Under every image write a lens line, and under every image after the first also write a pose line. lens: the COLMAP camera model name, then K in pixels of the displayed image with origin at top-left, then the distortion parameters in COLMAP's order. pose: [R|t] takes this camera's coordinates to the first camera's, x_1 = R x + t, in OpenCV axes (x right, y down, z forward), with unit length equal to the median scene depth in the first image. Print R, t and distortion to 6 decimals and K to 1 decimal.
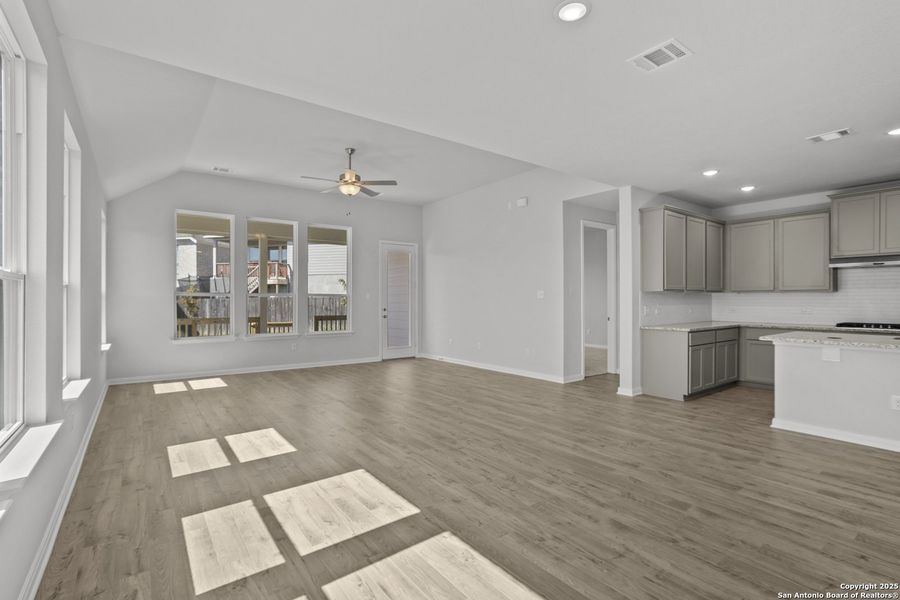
lens RADIAL K [[432.6, 0, 455.2], [0, 432.6, 299.0], [0, 0, 1]] dist [-0.041616, 0.021889]
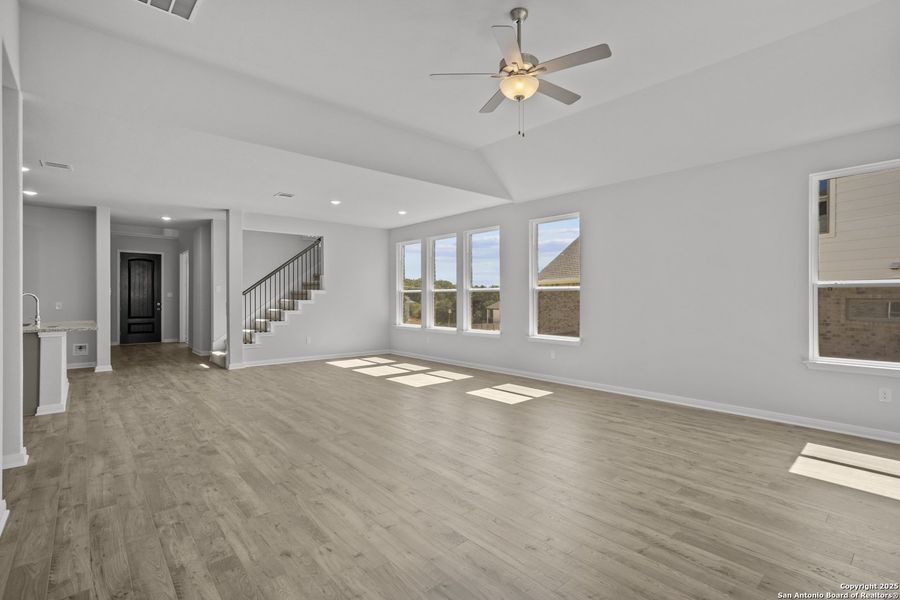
lens RADIAL K [[432.6, 0, 455.2], [0, 432.6, 299.0], [0, 0, 1]] dist [-0.041616, 0.021889]
pose [[-0.996144, -0.000006, -0.087731, -0.145132], [0.000089, 0.999999, -0.001086, 0.011041], [0.087731, -0.001090, -0.996144, 1.902665]]
